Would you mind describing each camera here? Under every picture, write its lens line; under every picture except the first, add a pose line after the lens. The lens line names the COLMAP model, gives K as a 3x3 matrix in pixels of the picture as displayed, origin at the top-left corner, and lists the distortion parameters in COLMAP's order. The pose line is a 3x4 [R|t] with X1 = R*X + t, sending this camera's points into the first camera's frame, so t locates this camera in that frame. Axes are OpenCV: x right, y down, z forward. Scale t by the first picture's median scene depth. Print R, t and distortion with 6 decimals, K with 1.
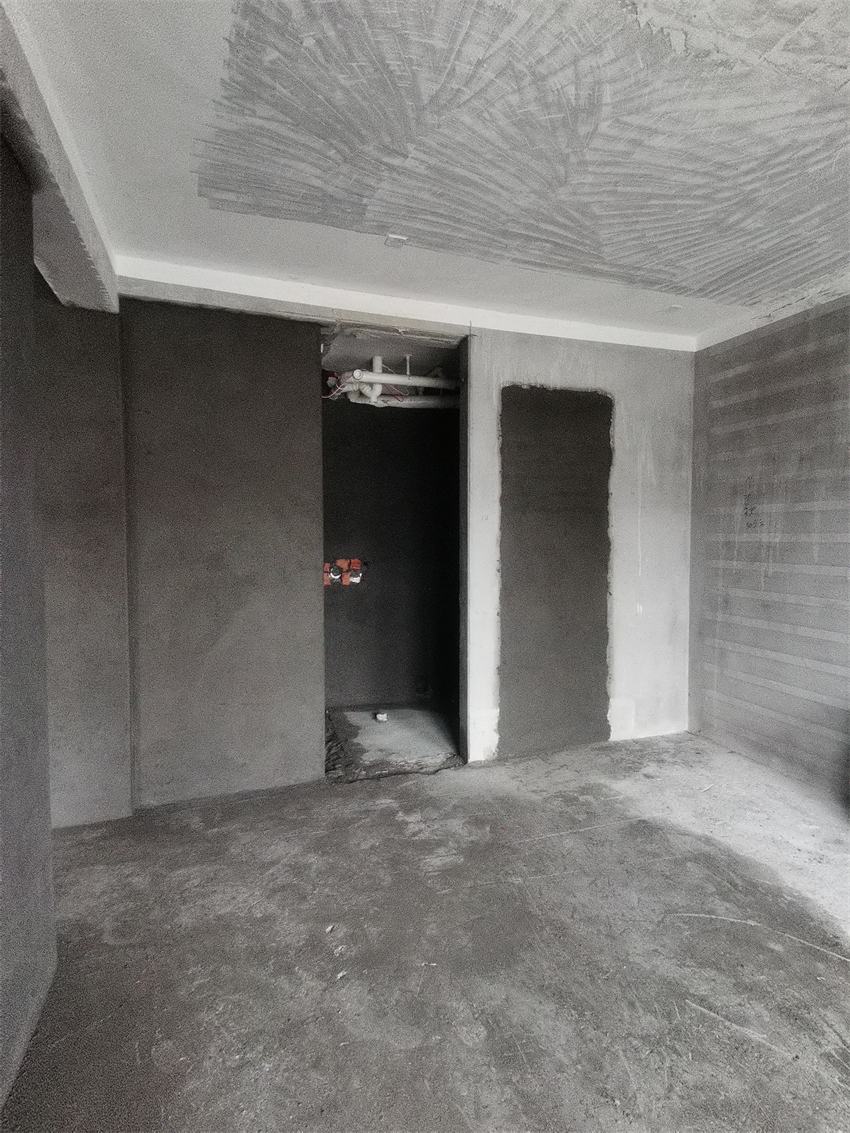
lens RADIAL K [[554.2, 0, 420.3], [0, 554.2, 559.9], [0, 0, 1]] dist [0.081391, -0.064436]
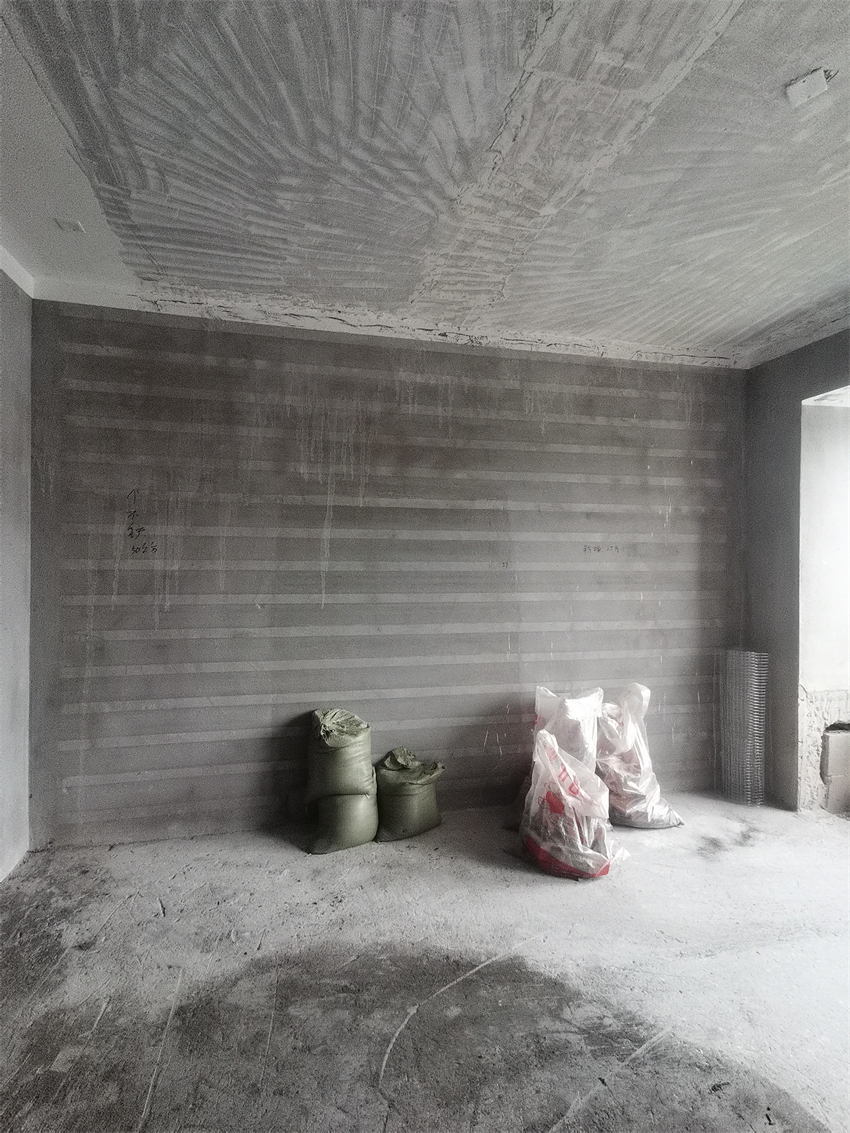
lens RADIAL K [[554.2, 0, 420.3], [0, 554.2, 559.9], [0, 0, 1]] dist [0.081391, -0.064436]
pose [[0.120452, 0.004835, 0.992707, -0.174641], [0.037575, 0.999249, -0.009426, -0.025005], [-0.992008, 0.038436, 0.120180, 0.527201]]
